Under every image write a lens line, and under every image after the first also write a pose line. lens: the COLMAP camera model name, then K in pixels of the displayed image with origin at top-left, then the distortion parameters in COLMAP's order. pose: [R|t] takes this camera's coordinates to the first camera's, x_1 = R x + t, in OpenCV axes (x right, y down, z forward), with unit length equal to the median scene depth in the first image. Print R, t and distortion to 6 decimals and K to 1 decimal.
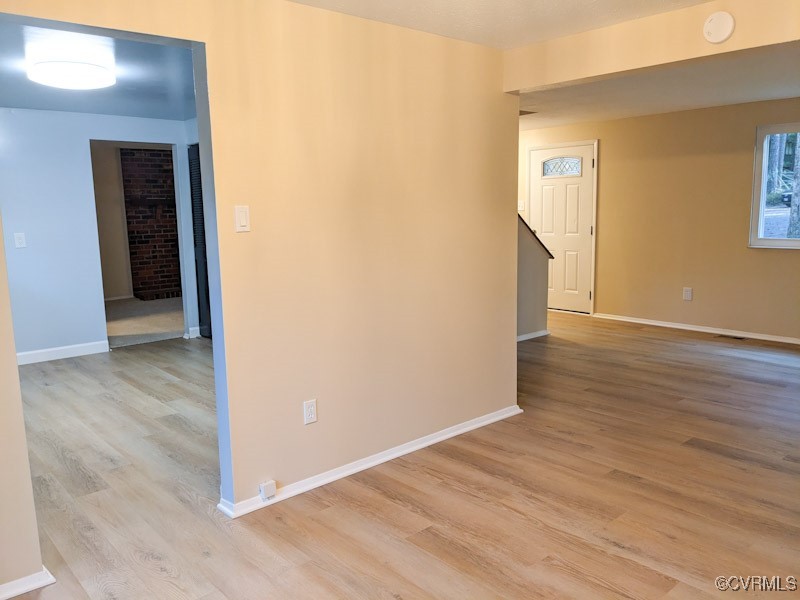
lens RADIAL K [[625.3, 0, 414.2], [0, 625.3, 303.9], [0, 0, 1]] dist [0.061081, -0.092375]
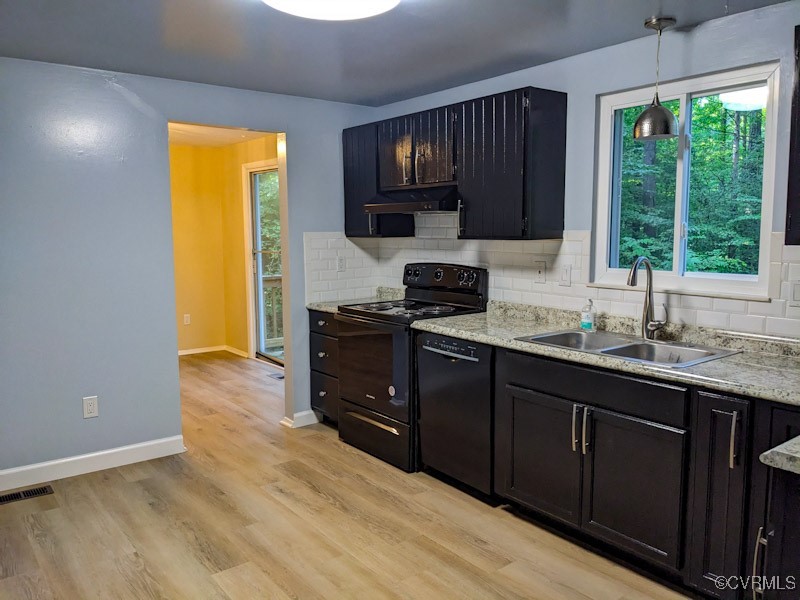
lens RADIAL K [[634.5, 0, 409.0], [0, 634.5, 300.1], [0, 0, 1]] dist [0.061372, -0.106116]
pose [[-0.997151, 0.012788, 0.074337, -0.623809], [0.032204, 0.963366, 0.266248, -0.237083], [-0.068209, 0.267884, -0.961034, 1.535371]]
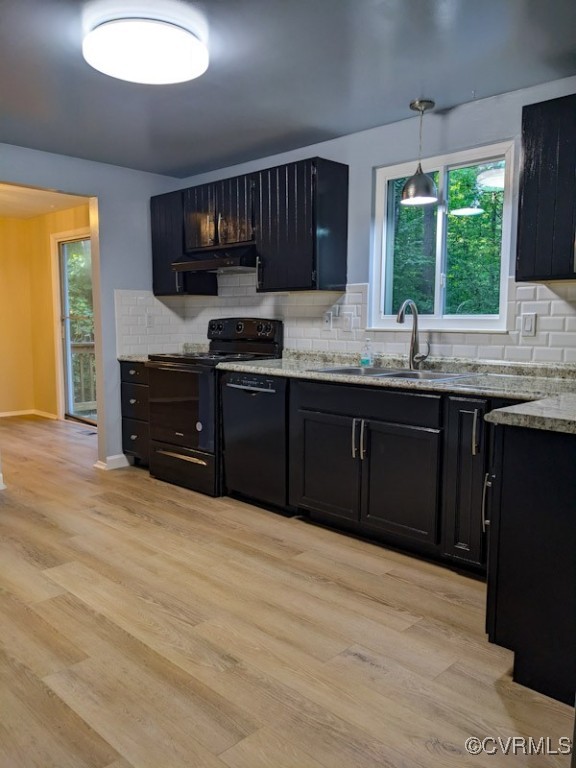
lens RADIAL K [[609.1, 0, 283.9], [0, 609.1, 388.4], [0, 0, 1]] dist [0.061372, -0.106116]
pose [[-0.998611, 0.018801, -0.049212, -0.619843], [0.004910, 0.963297, 0.268392, -0.194587], [0.052452, 0.267778, -0.962052, 1.631728]]
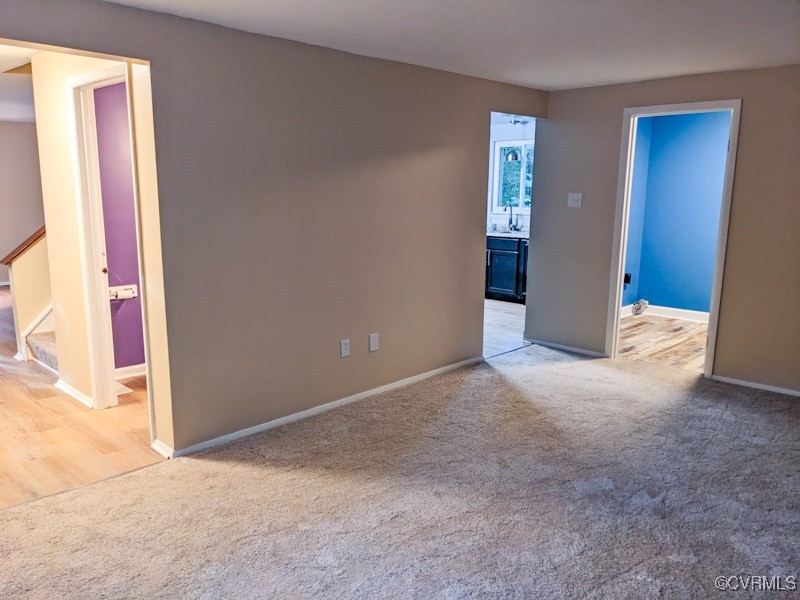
lens RADIAL K [[634.5, 0, 409.0], [0, 634.5, 300.1], [0, 0, 1]] dist [0.061372, -0.106116]
pose [[-0.997022, 0.018490, -0.074865, -0.349972], [-0.007247, 0.944066, 0.329676, -0.461319], [0.076773, 0.329237, -0.941121, 2.834092]]
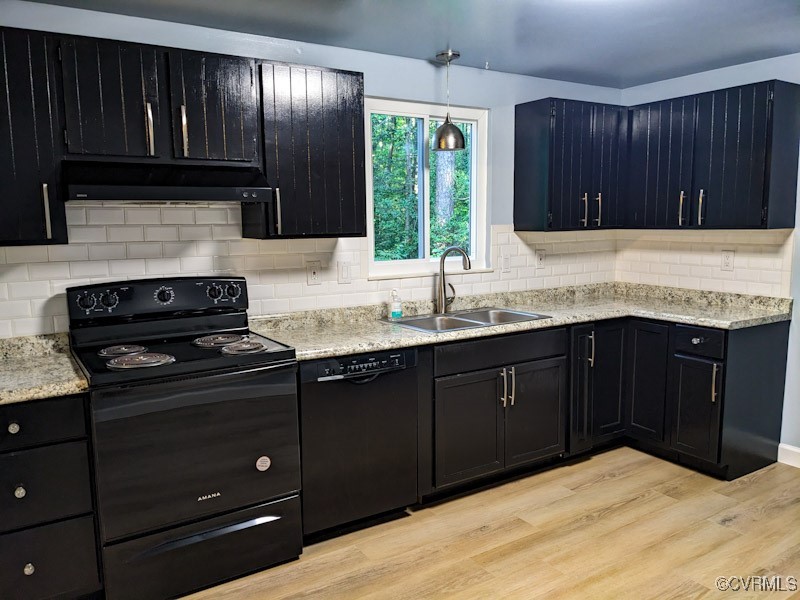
lens RADIAL K [[625.3, 0, 414.2], [0, 625.3, 303.9], [0, 0, 1]] dist [0.061081, -0.092375]
pose [[-0.158016, 0.148545, -0.976199, 0.001299], [-0.139224, 0.975392, 0.170958, -0.151796], [0.977572, 0.162925, -0.133446, 0.922535]]
